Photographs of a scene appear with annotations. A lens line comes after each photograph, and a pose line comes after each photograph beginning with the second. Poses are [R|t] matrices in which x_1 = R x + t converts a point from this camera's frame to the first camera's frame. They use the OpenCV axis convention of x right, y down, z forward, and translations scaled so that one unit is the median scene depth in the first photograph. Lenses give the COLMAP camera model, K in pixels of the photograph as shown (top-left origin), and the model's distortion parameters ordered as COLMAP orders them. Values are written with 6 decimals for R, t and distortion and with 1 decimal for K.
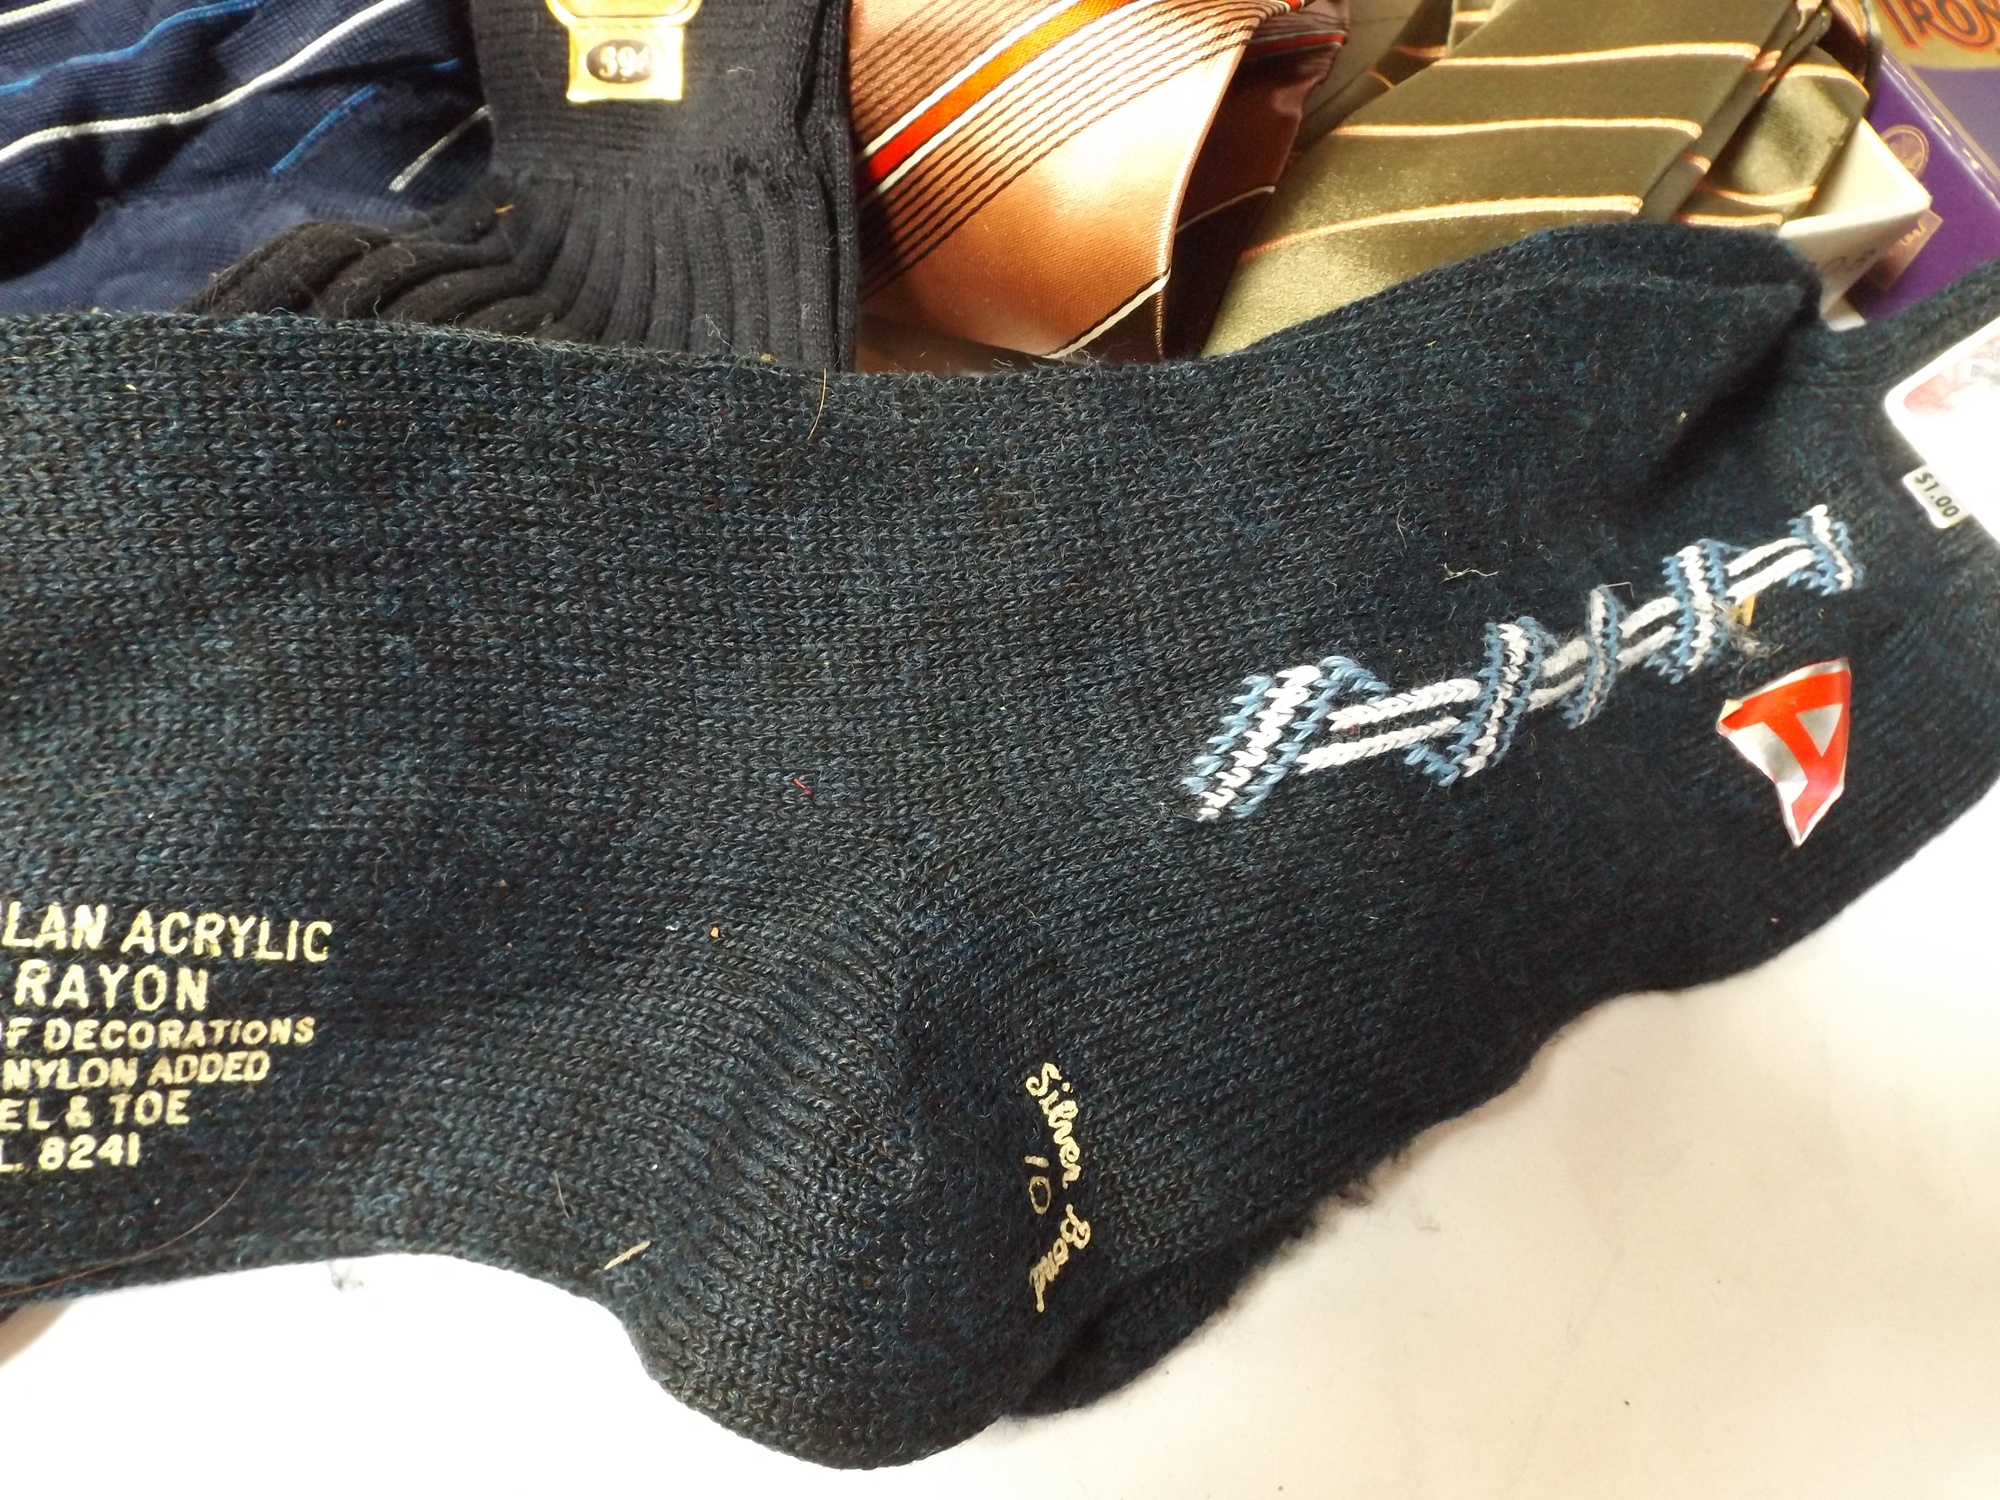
lens RADIAL K [[1428.4, 0, 999.6], [0, 1428.4, 761.1], [0, 0, 1]] dist [0.028050, -0.040002]
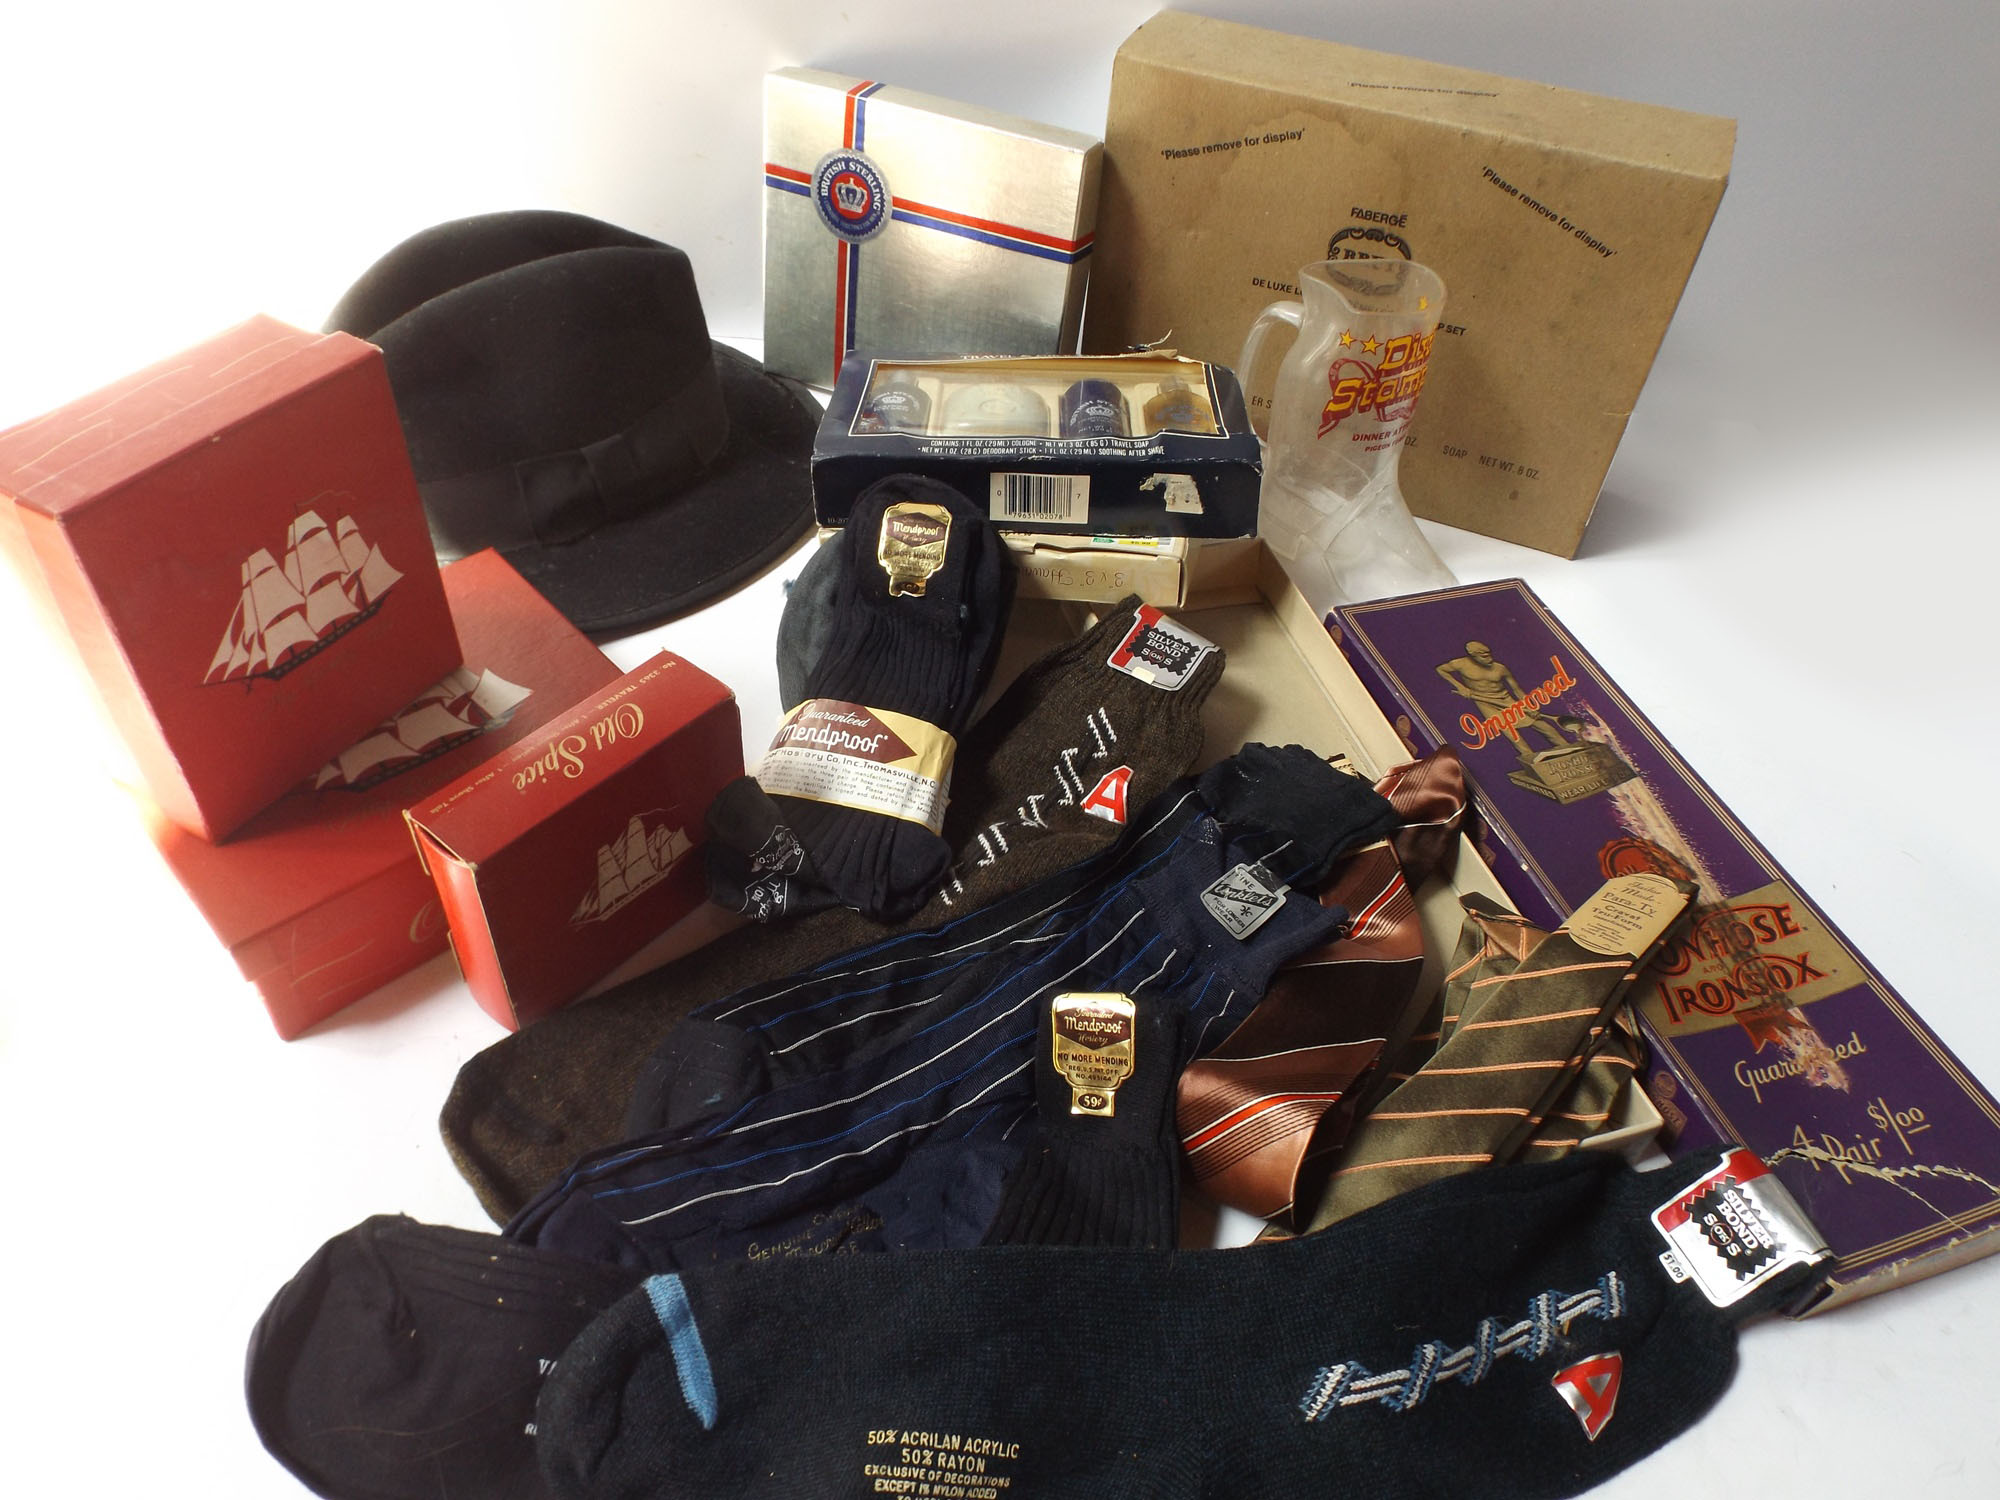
lens RADIAL K [[1428.4, 0, 999.6], [0, 1428.4, 761.1], [0, 0, 1]] dist [0.028050, -0.040002]
pose [[0.981136, -0.034767, -0.190166, 0.114259], [-0.029773, 0.944784, -0.326338, -0.217936], [0.191011, 0.325844, 0.925927, -1.904128]]
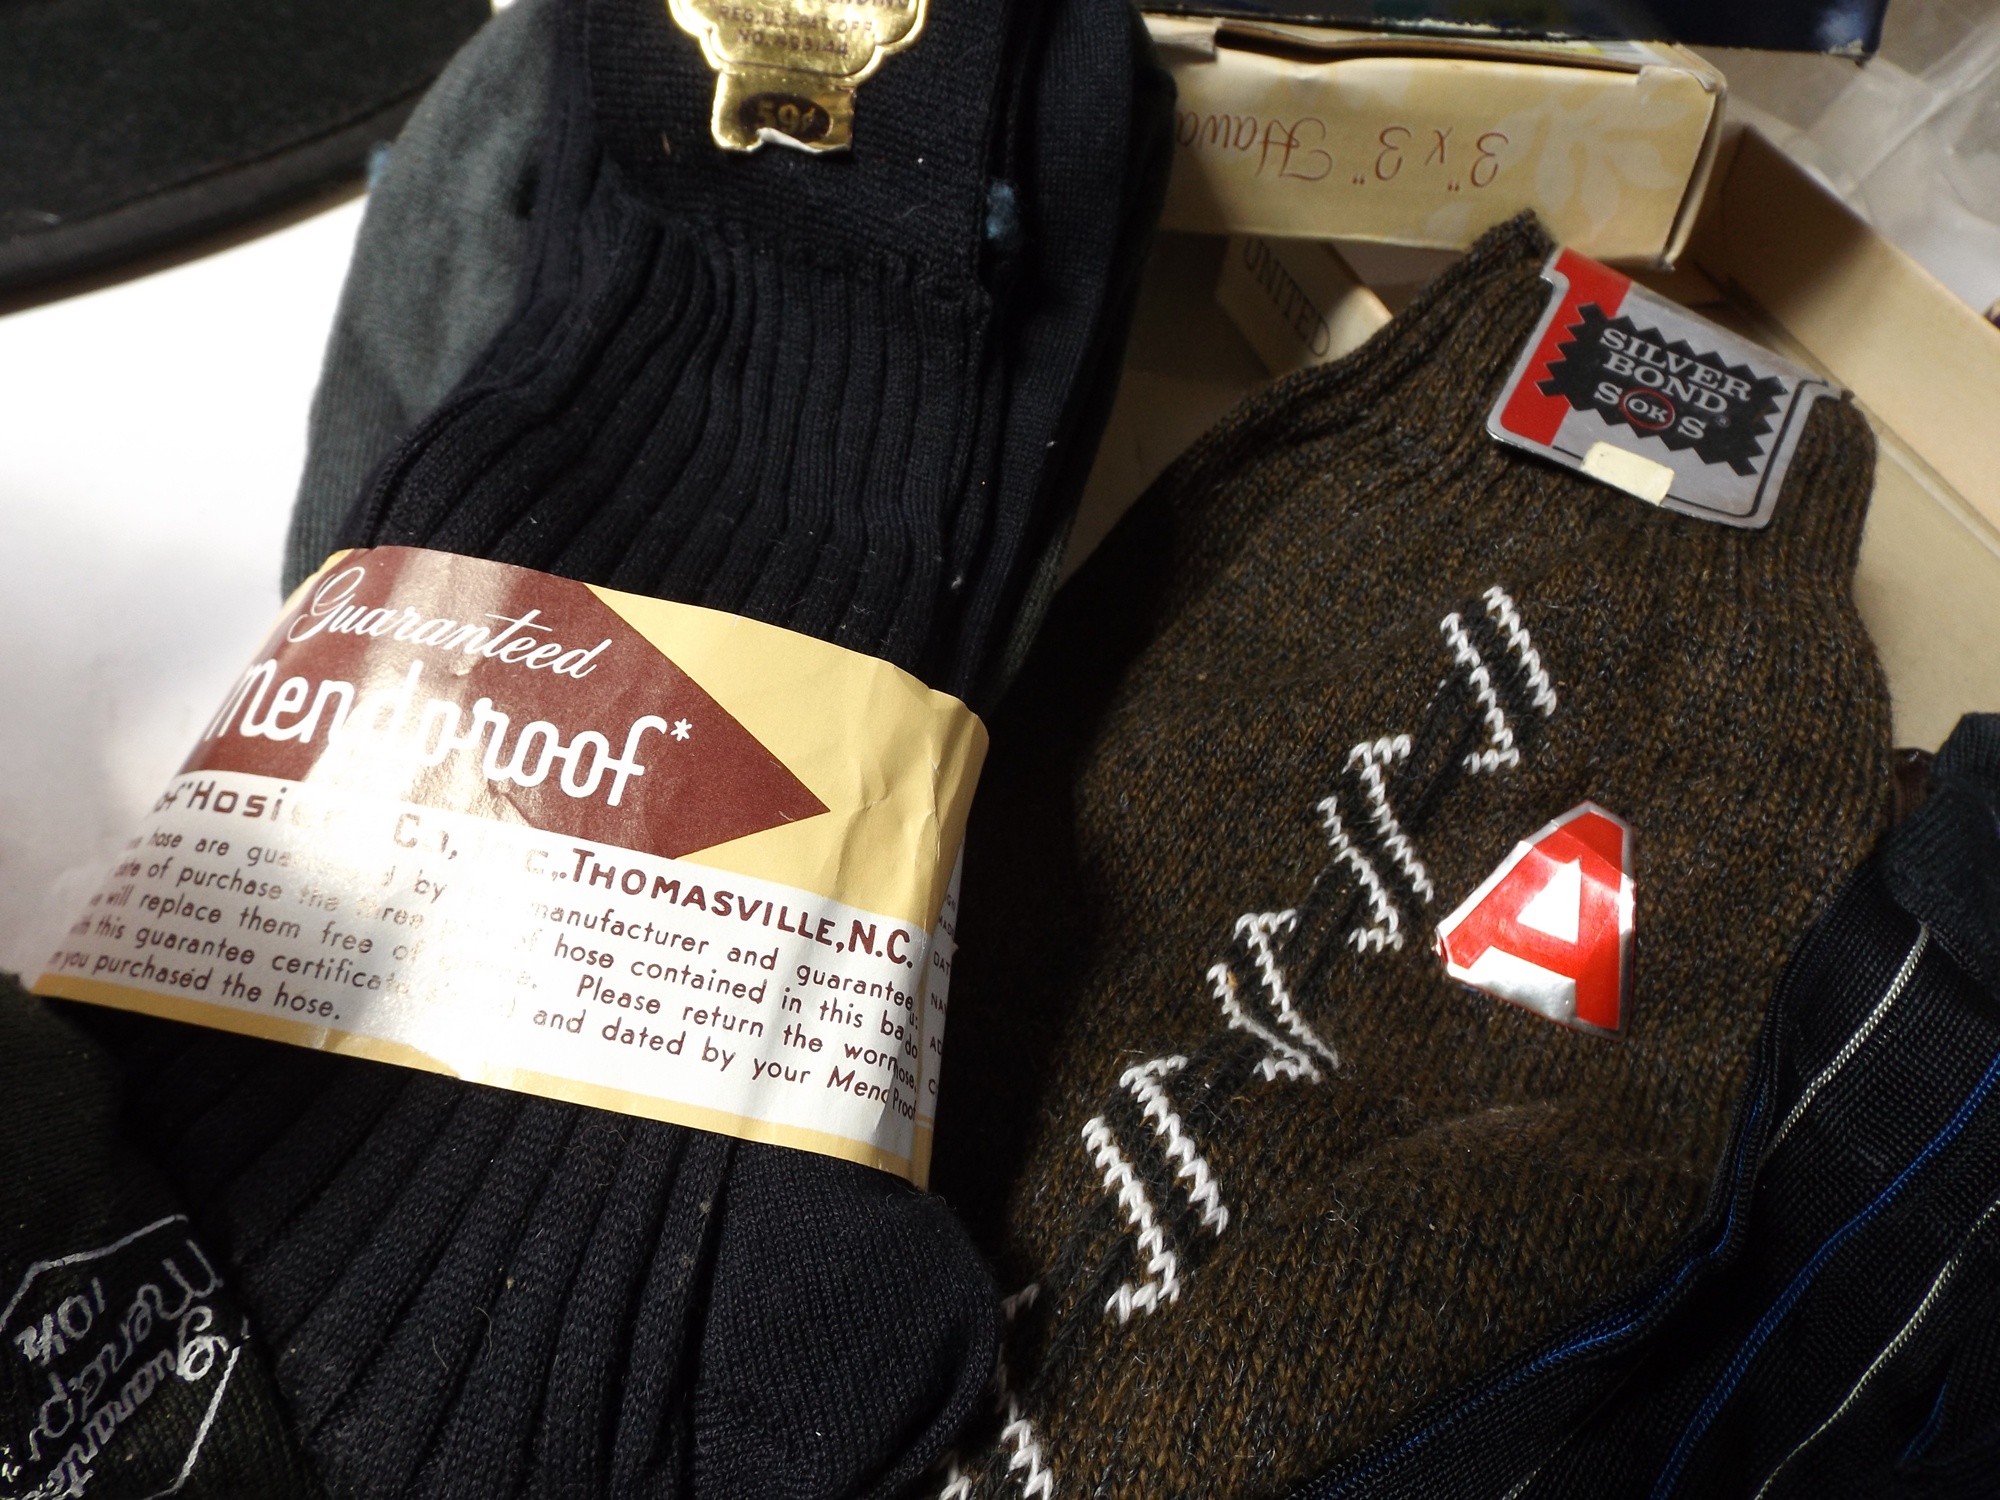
lens RADIAL K [[1428.4, 0, 999.6], [0, 1428.4, 761.1], [0, 0, 1]] dist [0.028050, -0.040002]
pose [[0.992173, -0.015500, -0.123906, -0.552134], [-0.013285, 0.973532, -0.228164, -1.205524], [0.124163, 0.228025, 0.965706, 0.522747]]
